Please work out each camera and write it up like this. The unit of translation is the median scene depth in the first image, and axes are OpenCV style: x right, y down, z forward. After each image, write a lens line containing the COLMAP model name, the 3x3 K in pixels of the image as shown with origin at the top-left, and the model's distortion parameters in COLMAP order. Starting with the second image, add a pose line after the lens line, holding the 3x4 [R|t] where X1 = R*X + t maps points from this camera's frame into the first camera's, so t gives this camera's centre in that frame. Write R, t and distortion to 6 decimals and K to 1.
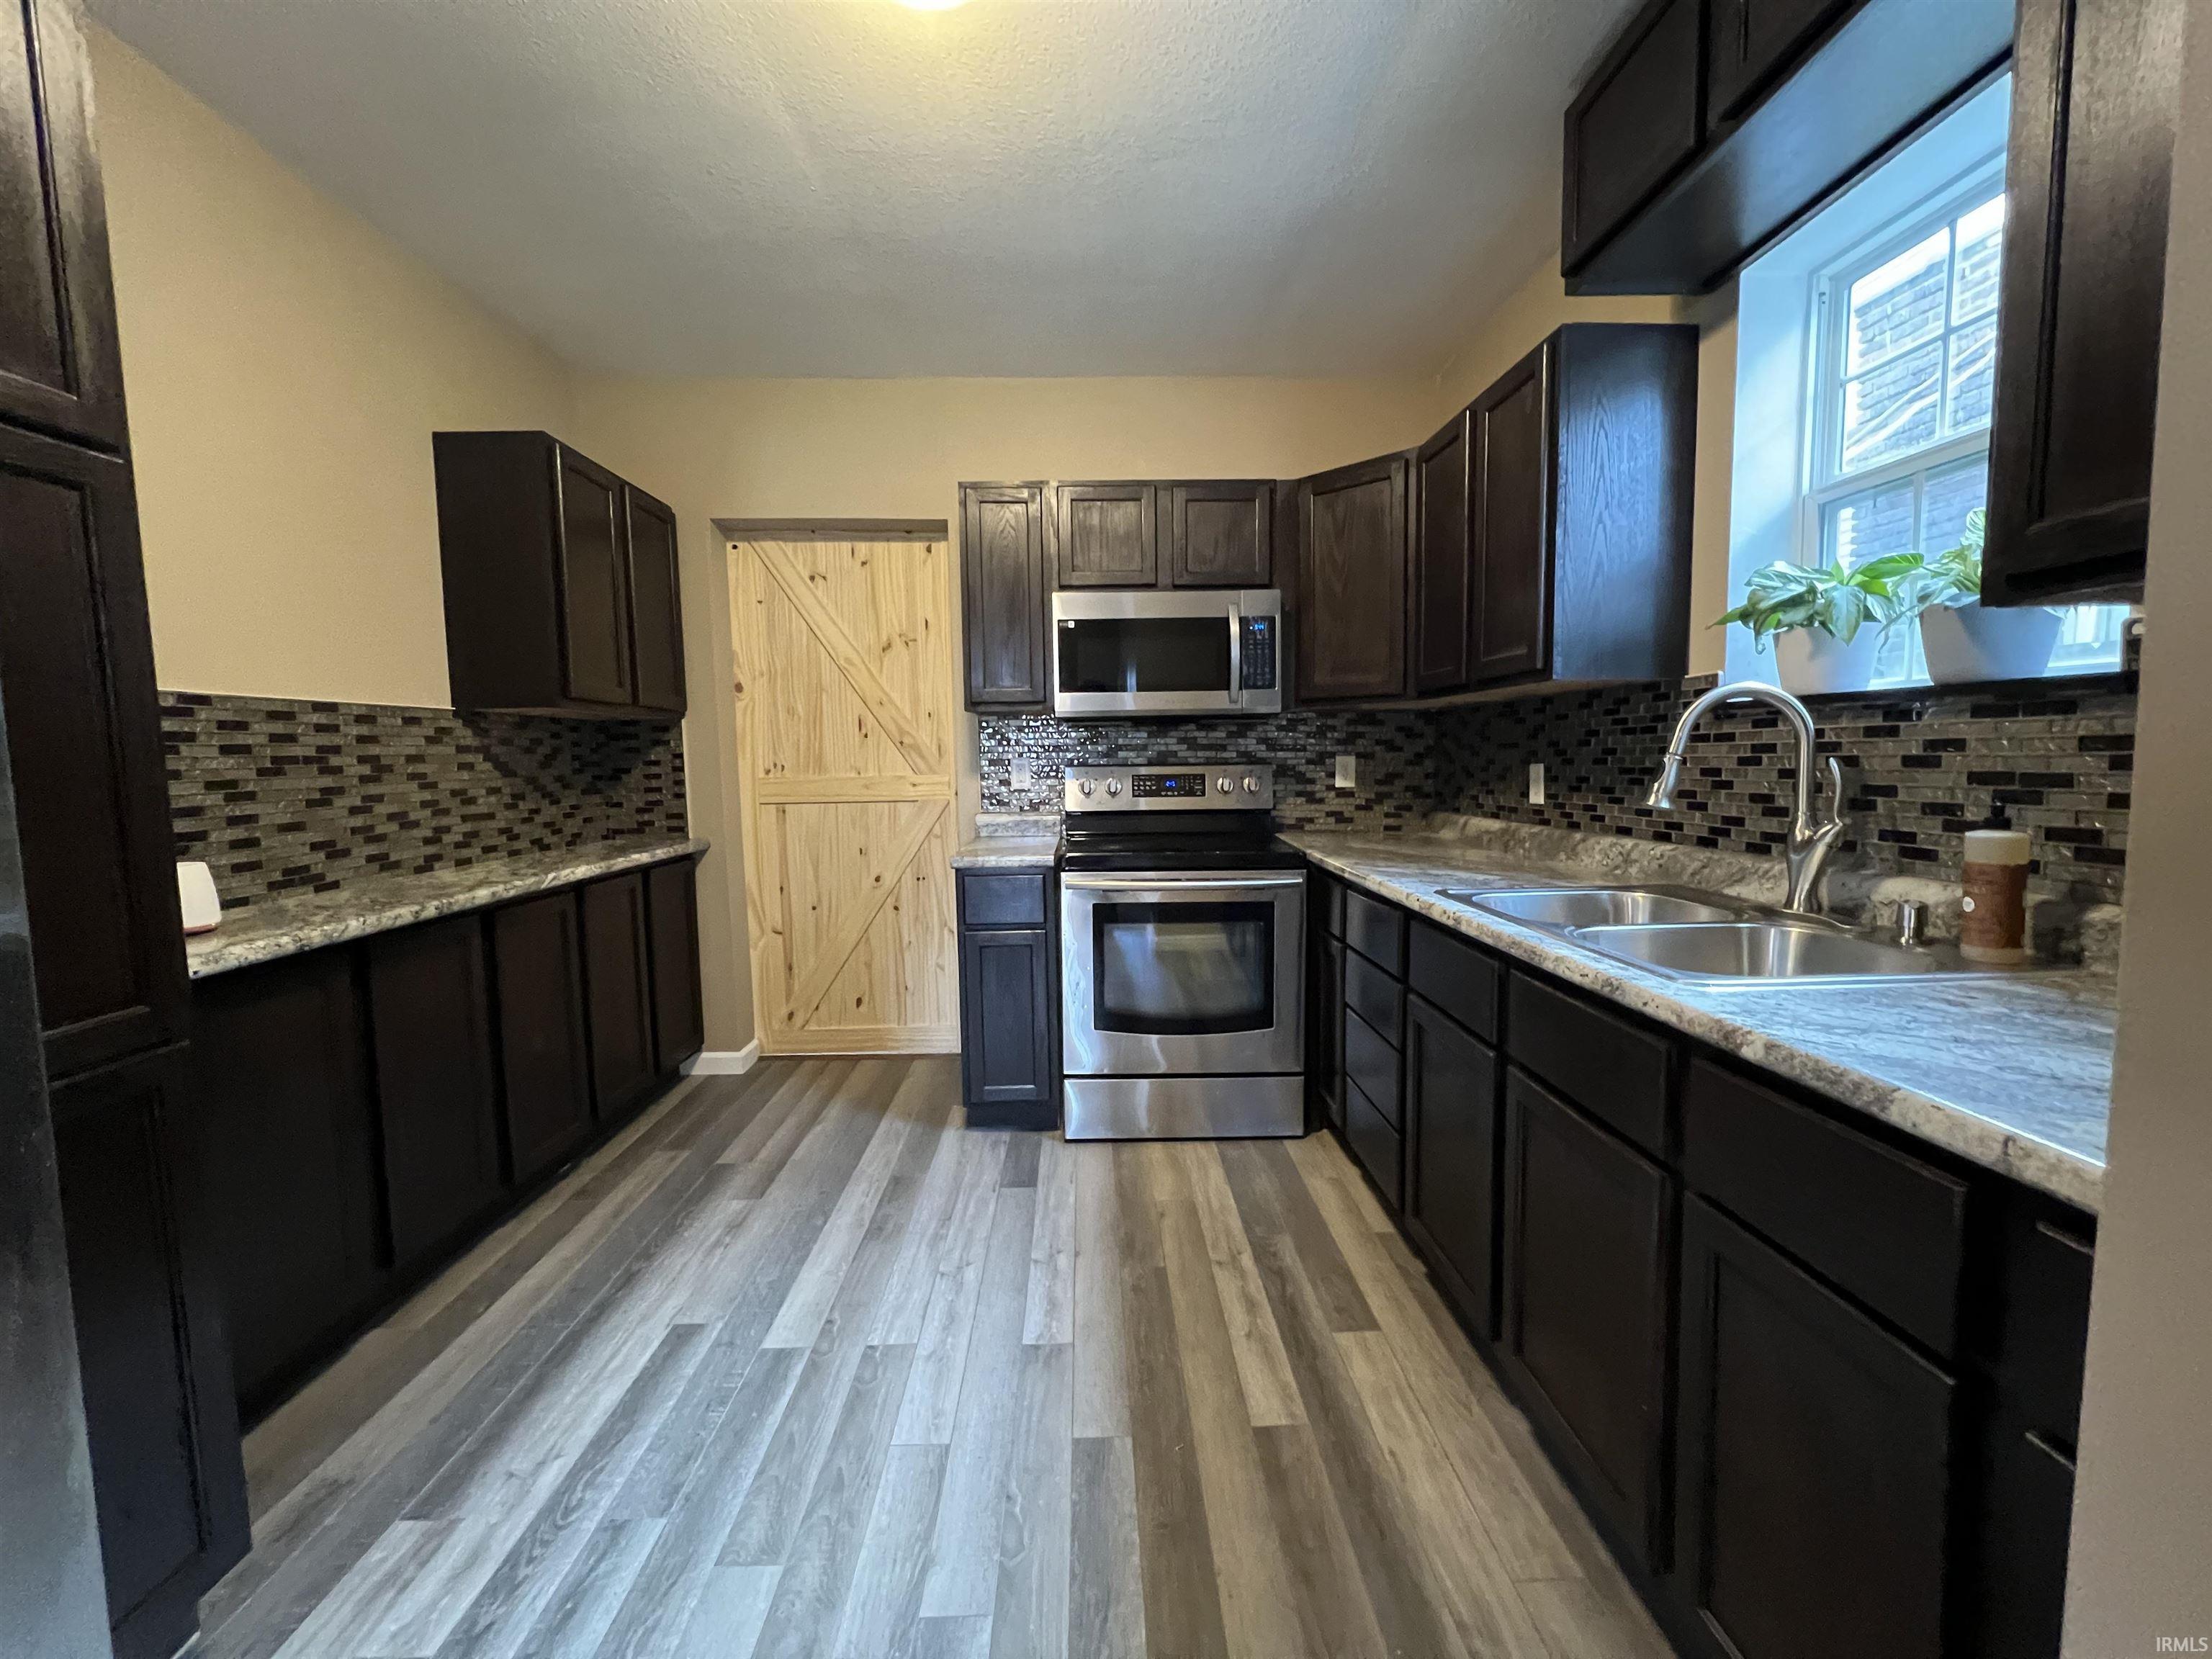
lens RADIAL K [[886.3, 0, 1099.7], [0, 886.3, 822.1], [0, 0, 1]] dist [-0.001492, 0.001128]
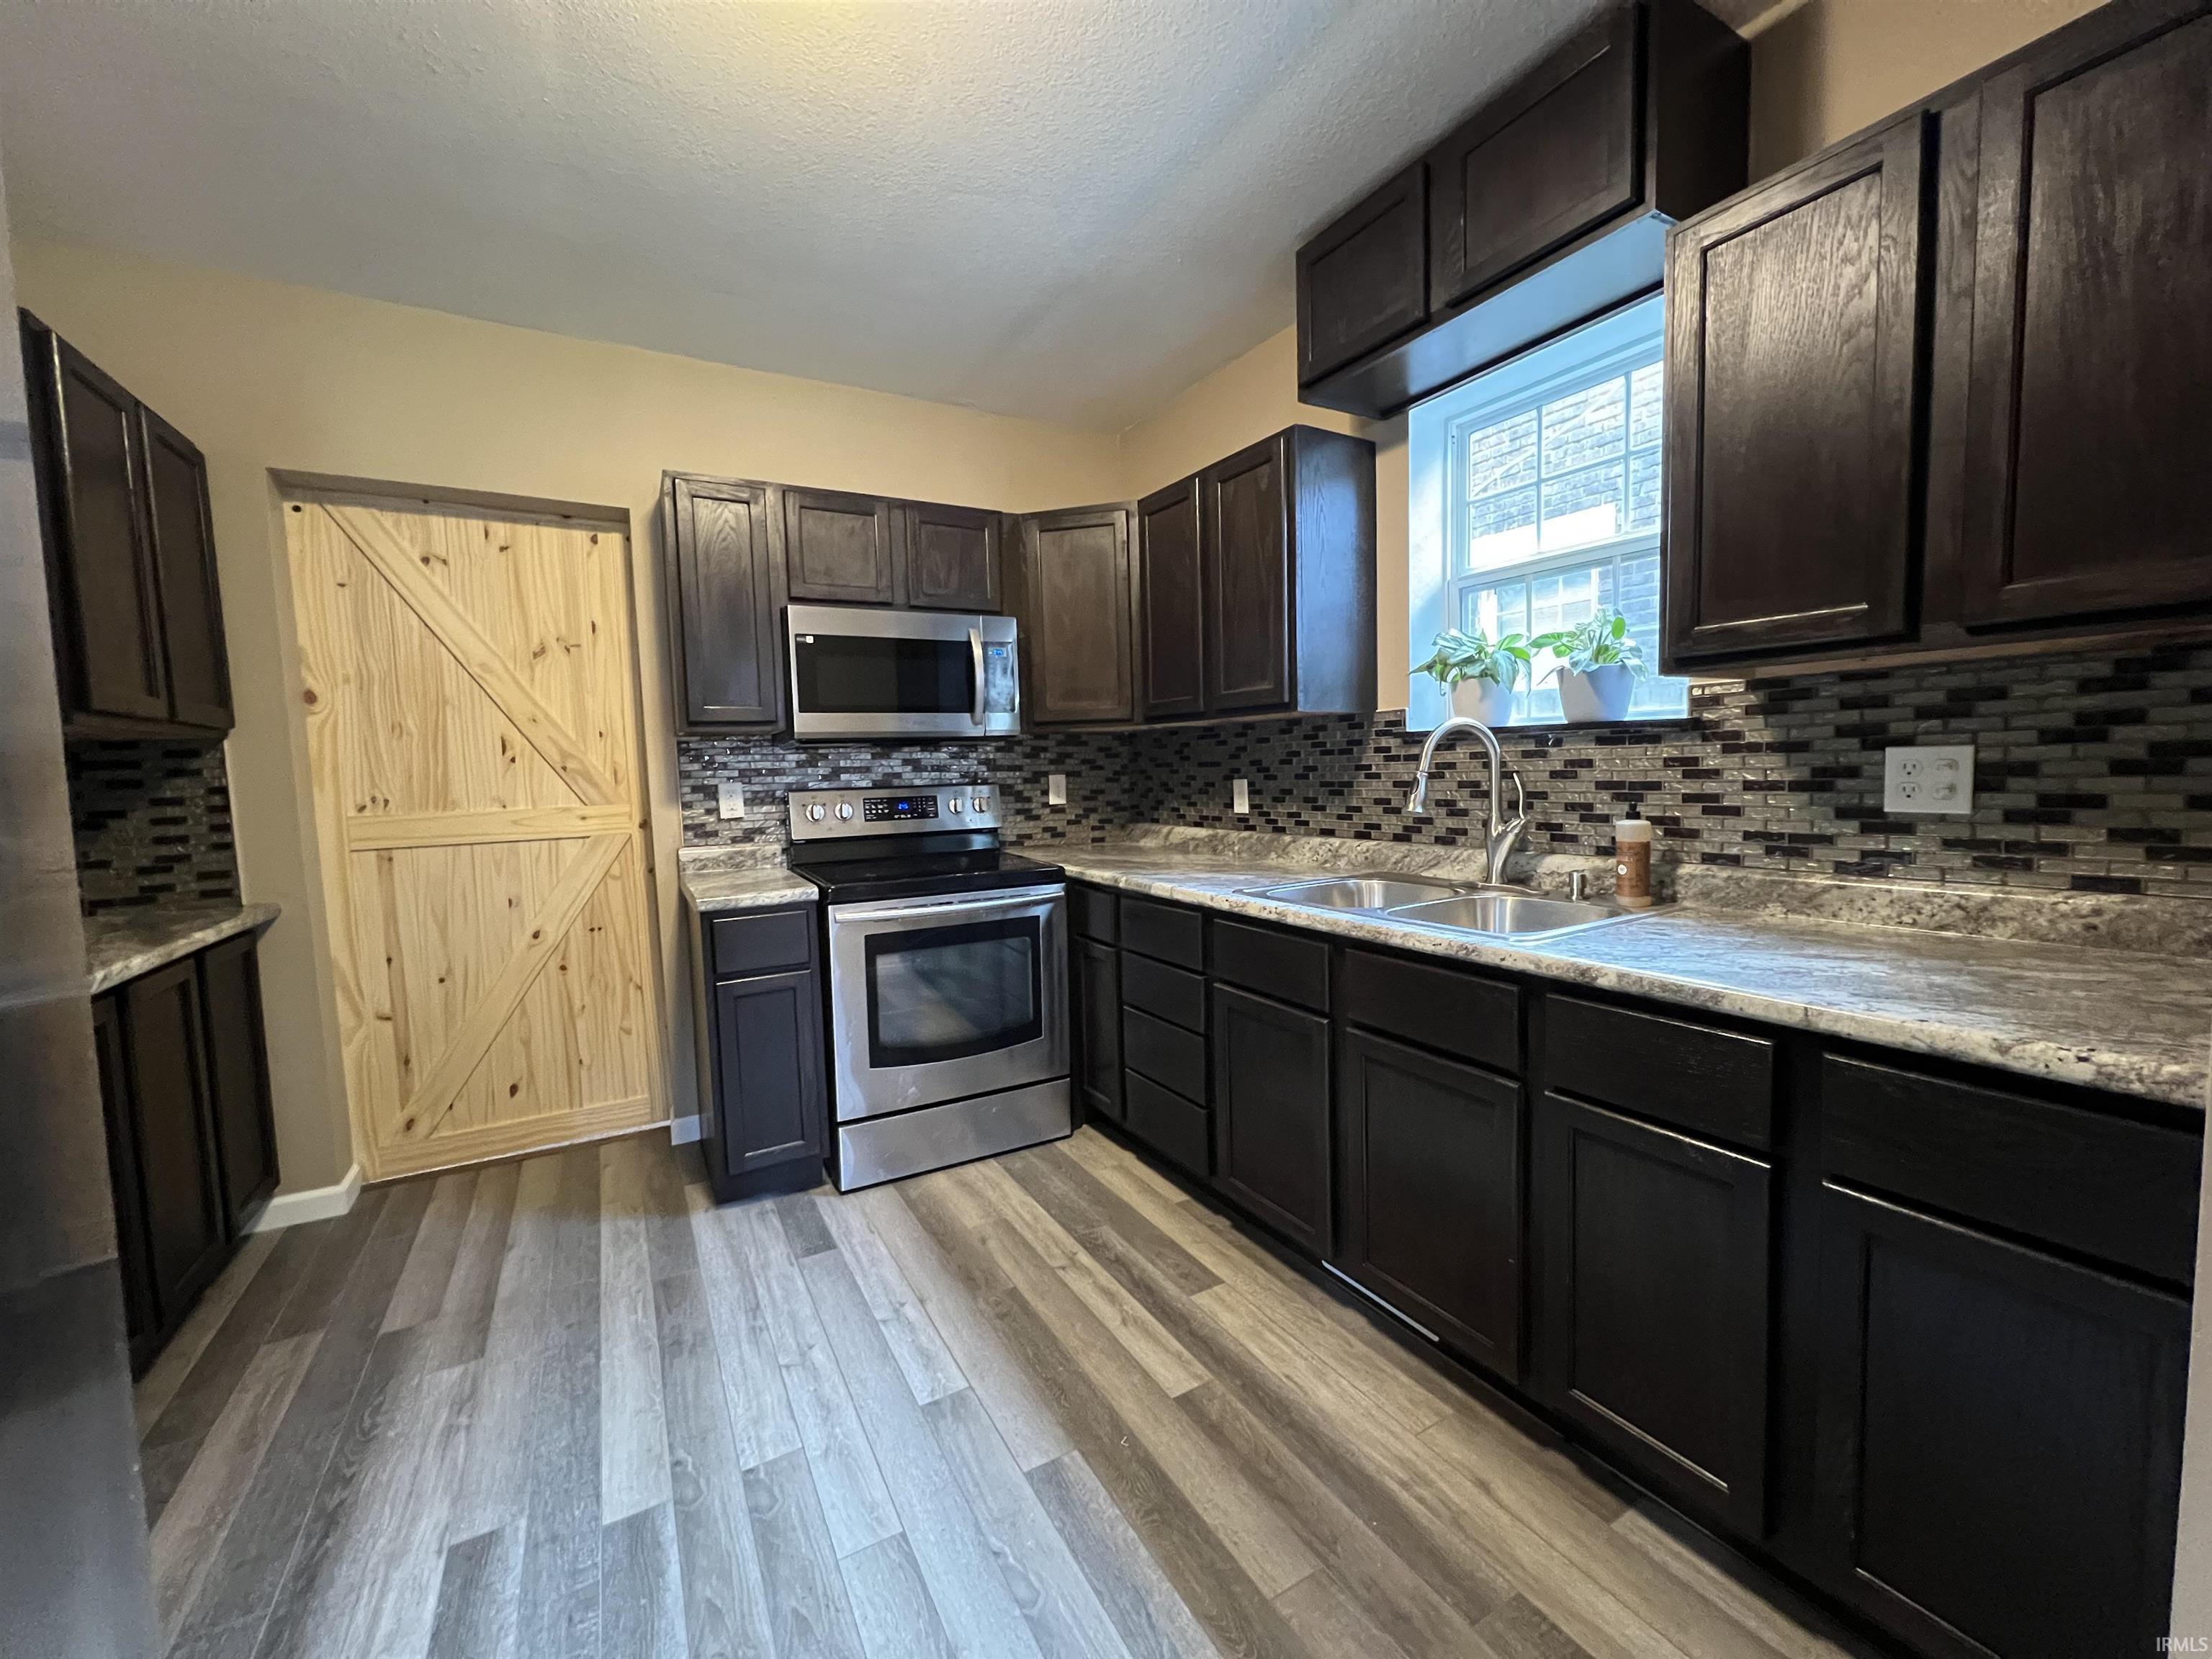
lens RADIAL K [[886.3, 0, 1103.1], [0, 886.3, 821.8], [0, 0, 1]] dist [-0.001492, 0.001128]
pose [[0.879911, -0.042211, 0.473260, -0.266711], [0.050998, 0.998682, -0.005744, -0.013123], [-0.472394, 0.029190, 0.880904, 0.046354]]
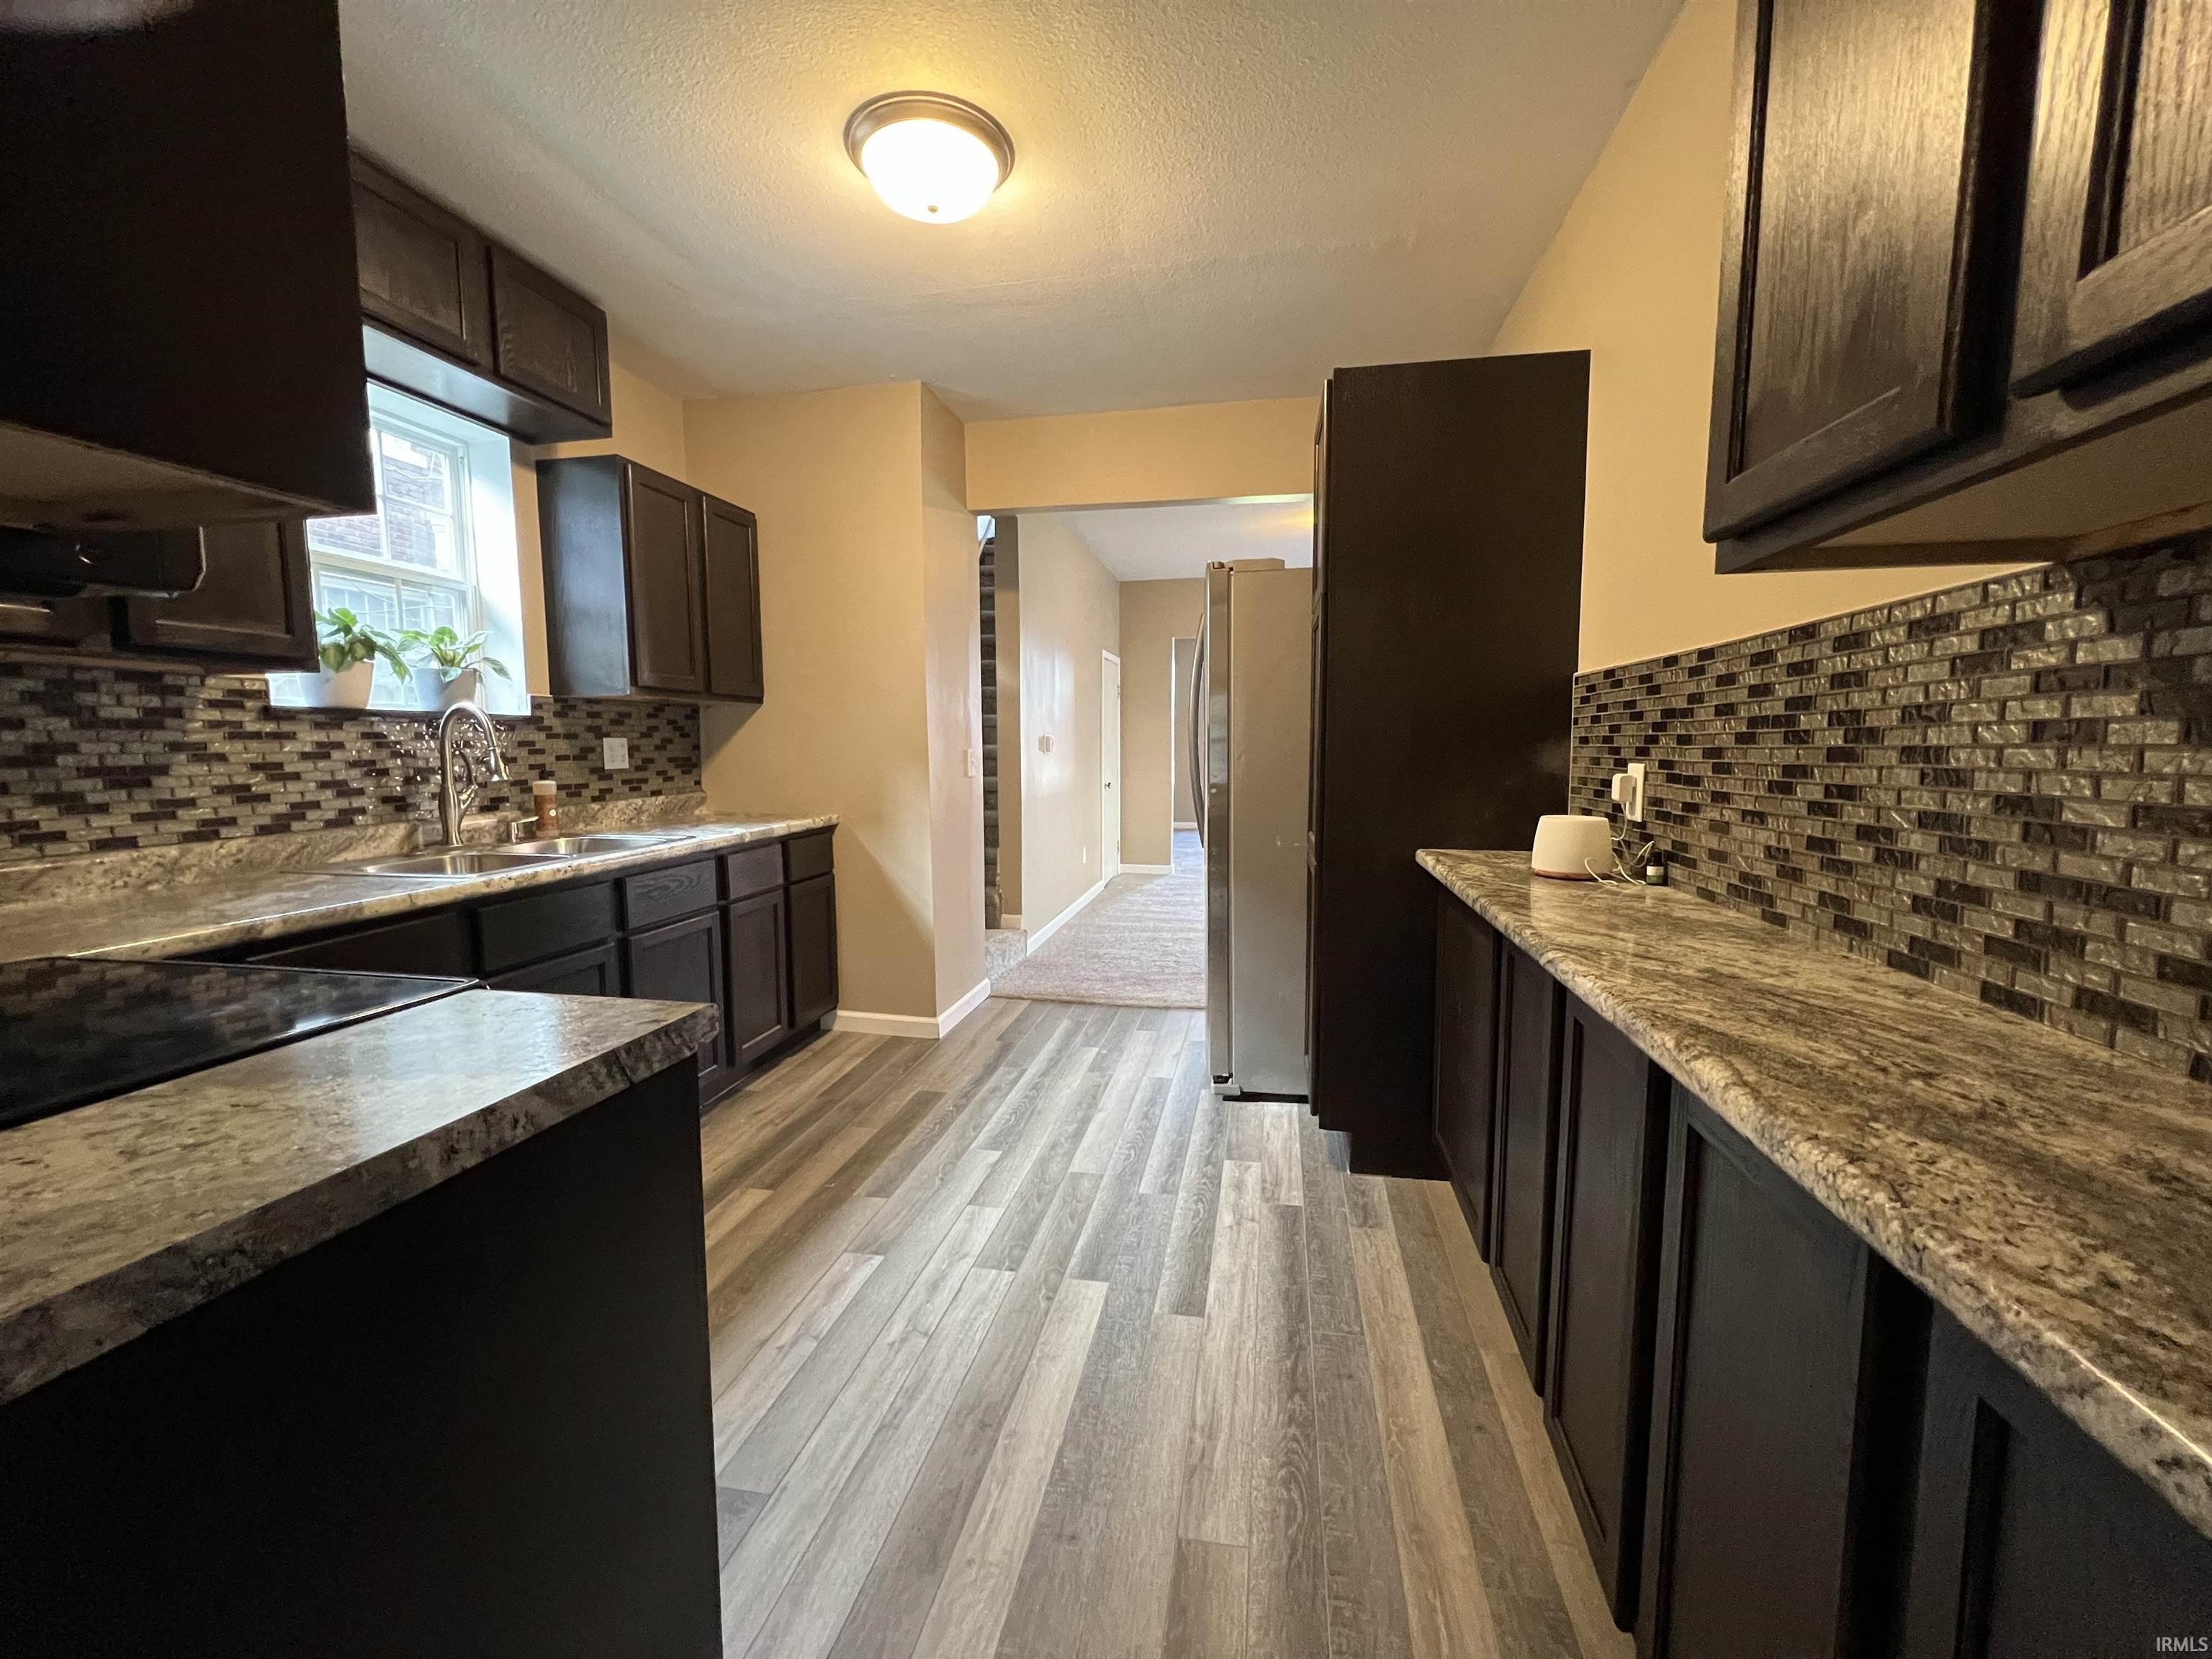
lens RADIAL K [[886.3, 0, 1102.9], [0, 886.3, 832.9], [0, 0, 1]] dist [-0.001492, 0.001128]
pose [[-0.977215, -0.000928, 0.212249, -0.479185], [0.036257, 0.984563, 0.171236, -0.105130], [-0.209131, 0.175030, -0.962096, 1.545535]]
